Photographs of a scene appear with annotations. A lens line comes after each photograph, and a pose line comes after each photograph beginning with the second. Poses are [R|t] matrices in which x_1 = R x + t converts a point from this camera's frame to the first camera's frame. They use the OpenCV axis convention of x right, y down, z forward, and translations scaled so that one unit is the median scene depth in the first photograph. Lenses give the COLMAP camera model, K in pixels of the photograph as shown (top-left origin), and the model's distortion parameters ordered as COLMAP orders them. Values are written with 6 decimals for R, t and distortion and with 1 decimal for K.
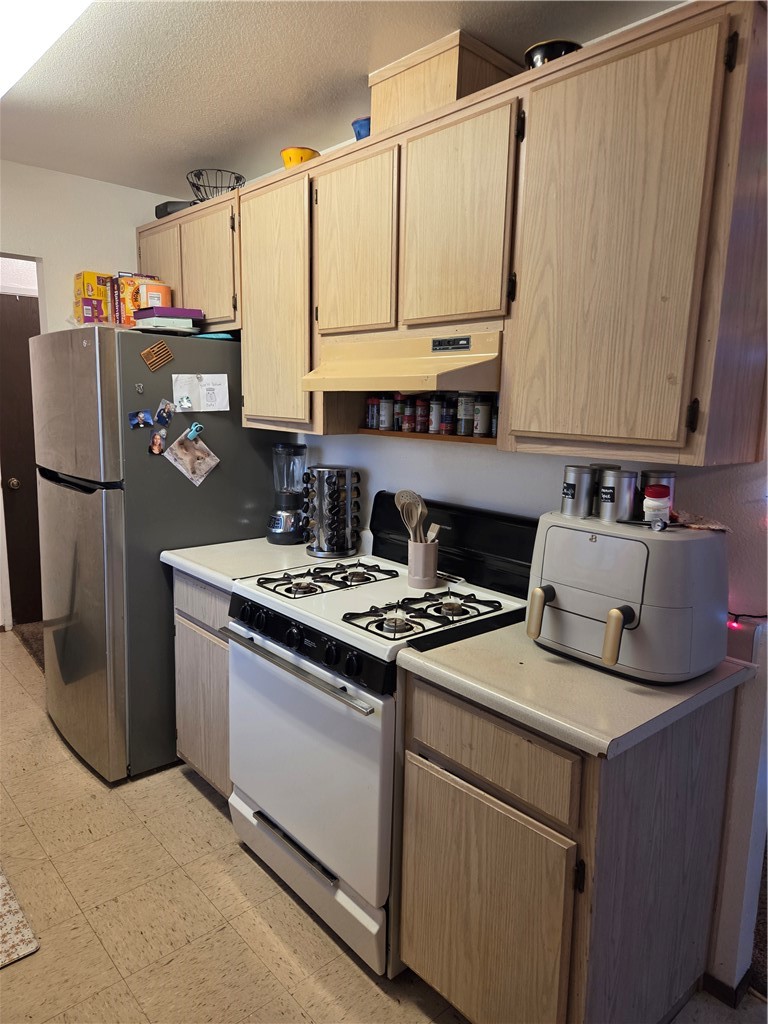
lens RADIAL K [[687.5, 0, 384.5], [0, 687.5, 508.5], [0, 0, 1]] dist [0.057034, -0.040705]
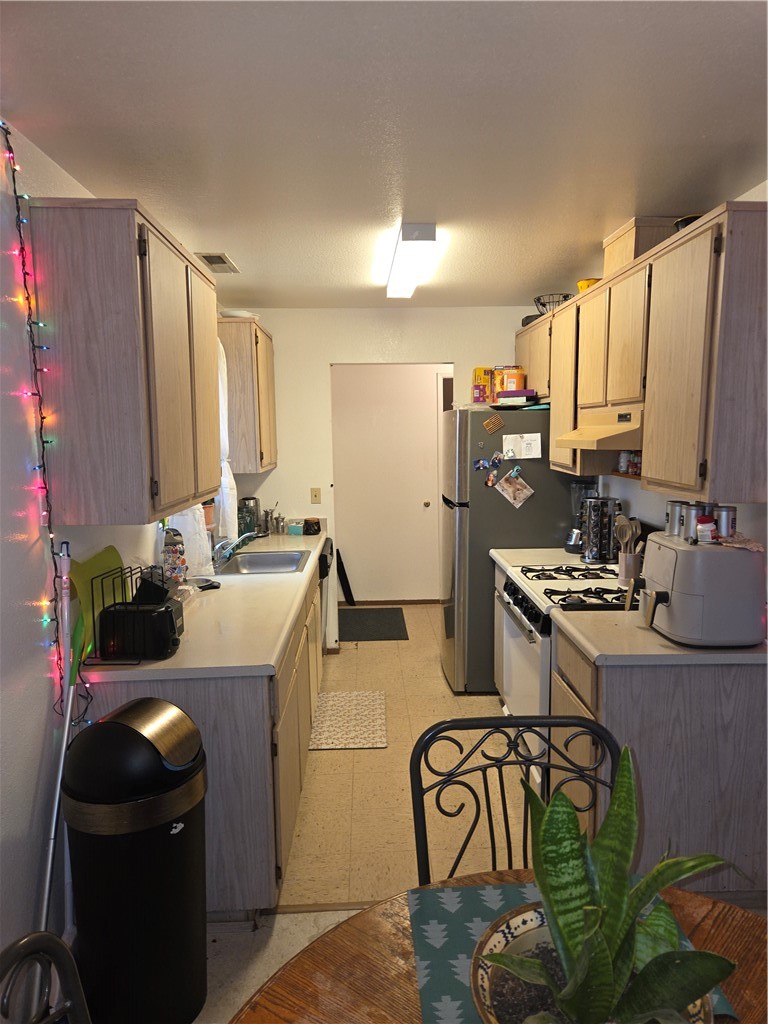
lens RADIAL K [[687.5, 0, 384.5], [0, 687.5, 508.5], [0, 0, 1]] dist [0.057034, -0.040705]
pose [[0.766195, 0.044095, -0.641093, 0.483715], [-0.073152, 0.997143, -0.018842, 0.017782], [0.638431, 0.061334, 0.767232, -0.339926]]
